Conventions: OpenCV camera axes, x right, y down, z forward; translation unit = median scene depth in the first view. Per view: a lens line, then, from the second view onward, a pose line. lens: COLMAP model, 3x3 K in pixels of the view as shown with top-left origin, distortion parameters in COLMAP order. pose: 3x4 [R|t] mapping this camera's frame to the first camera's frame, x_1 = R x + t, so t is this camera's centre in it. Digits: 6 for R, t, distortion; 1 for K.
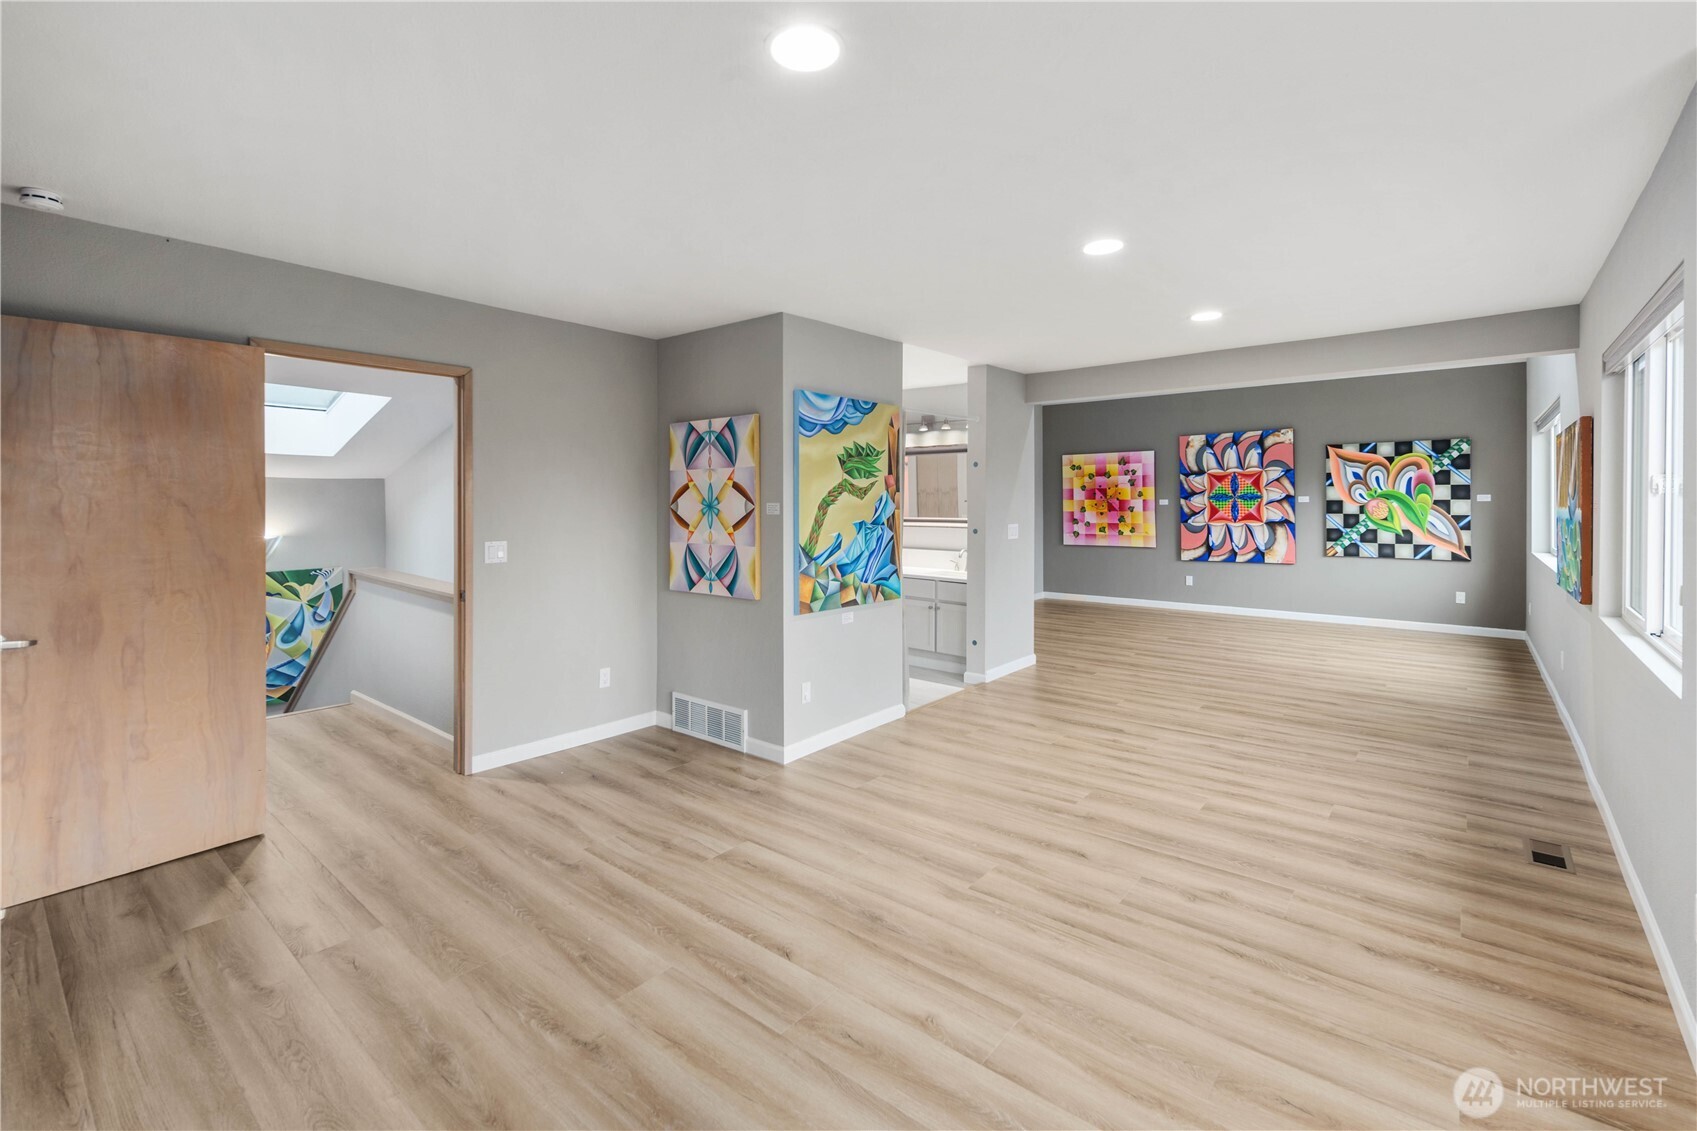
lens RADIAL K [[740.1, 0, 847.0], [0, 740.1, 501.8], [0, 0, 1]] dist [0.002563, -0.000562]
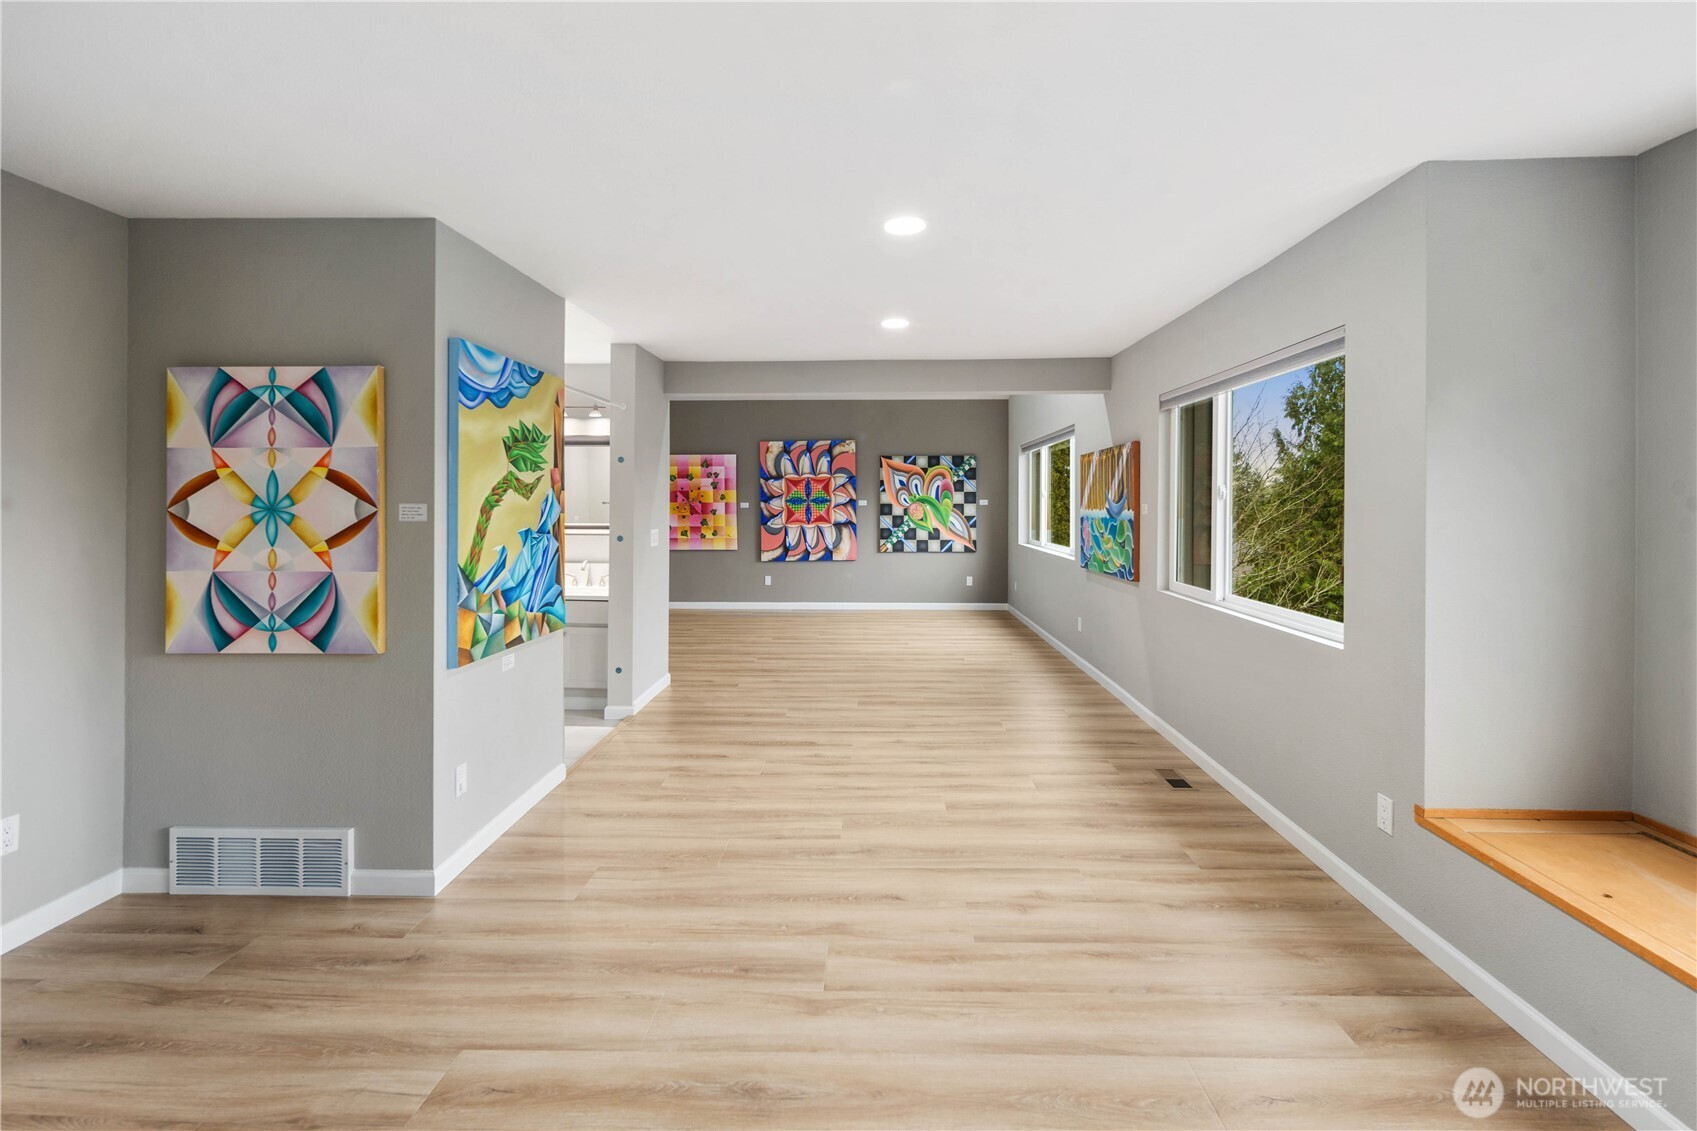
lens RADIAL K [[740.1, 0, 847.0], [0, 740.1, 501.8], [0, 0, 1]] dist [0.002563, -0.000562]
pose [[0.783174, 0.005278, 0.621781, -0.187878], [-0.002268, 0.999982, -0.005632, 0.002395], [-0.621799, 0.003001, 0.783171, 0.218532]]
